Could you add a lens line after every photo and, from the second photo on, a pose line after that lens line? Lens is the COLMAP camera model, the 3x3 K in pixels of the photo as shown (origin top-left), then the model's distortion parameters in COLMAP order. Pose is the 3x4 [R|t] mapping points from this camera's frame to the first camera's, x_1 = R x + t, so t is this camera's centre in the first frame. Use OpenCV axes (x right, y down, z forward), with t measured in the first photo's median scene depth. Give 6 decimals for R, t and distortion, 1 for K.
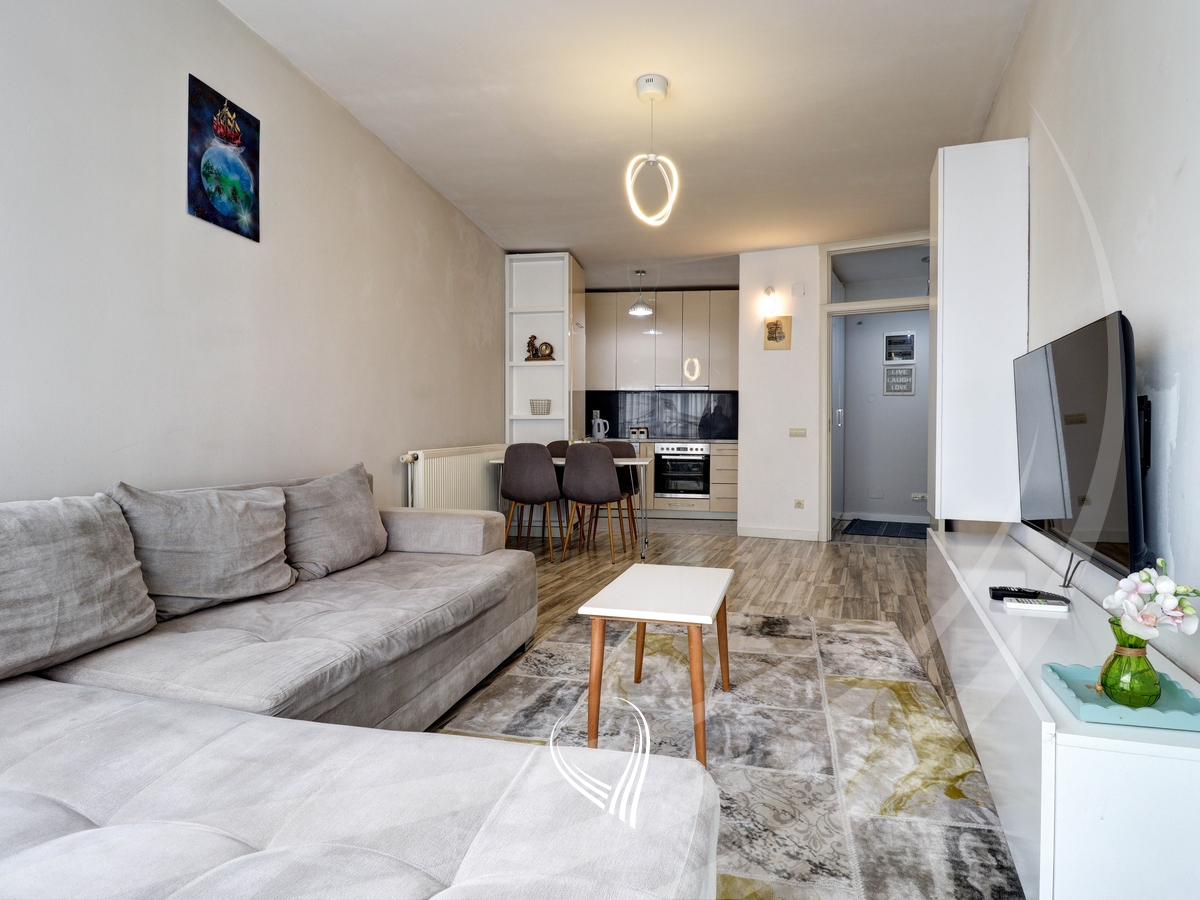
lens RADIAL K [[756.6, 0, 600.0], [0, 756.6, 450.0], [0, 0, 1]] dist [-0.000684, -0.001607]
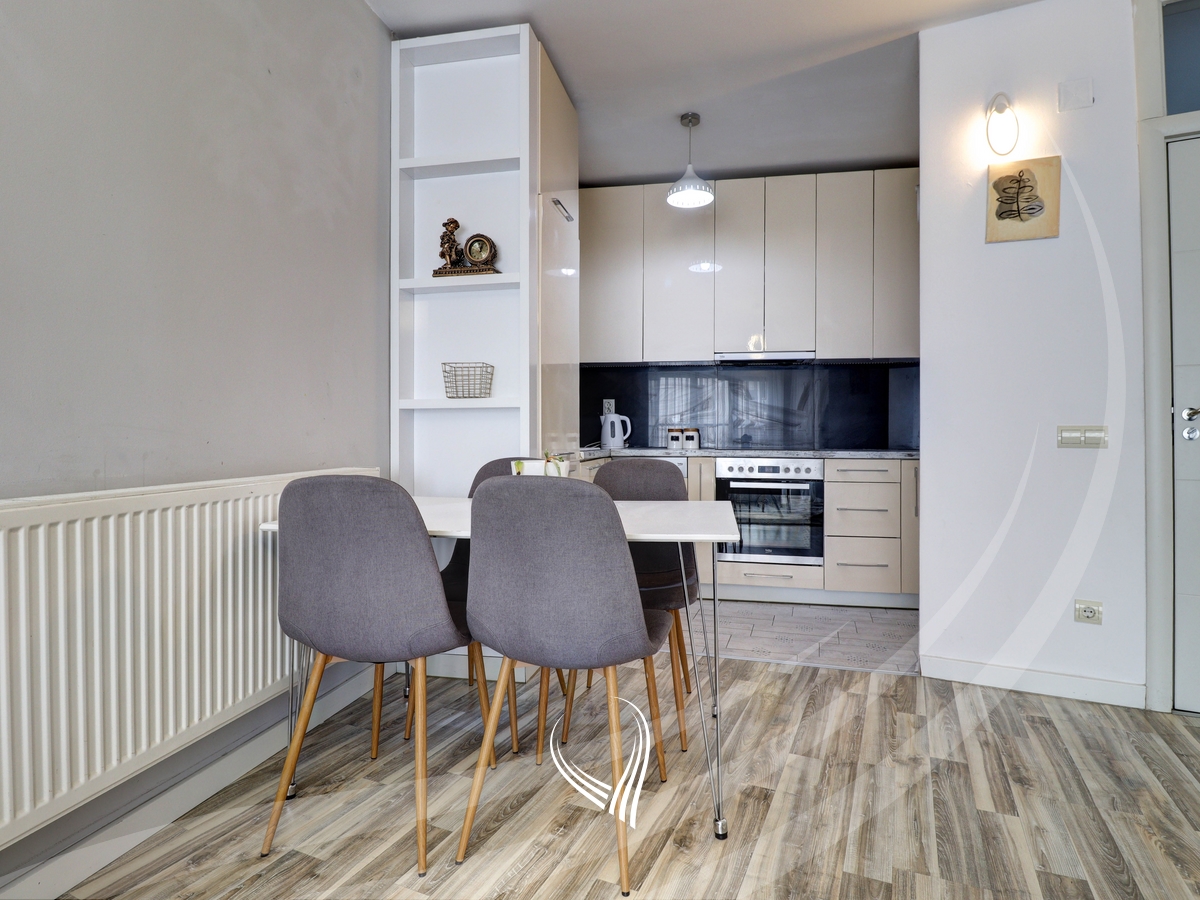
lens RADIAL K [[756.6, 0, 600.0], [0, 756.6, 450.0], [0, 0, 1]] dist [-0.000684, -0.001607]
pose [[0.999115, -0.002017, -0.042024, 0.014099], [0.001662, 0.999963, -0.008470, -0.010370], [0.042040, 0.008393, 0.999081, 0.476378]]
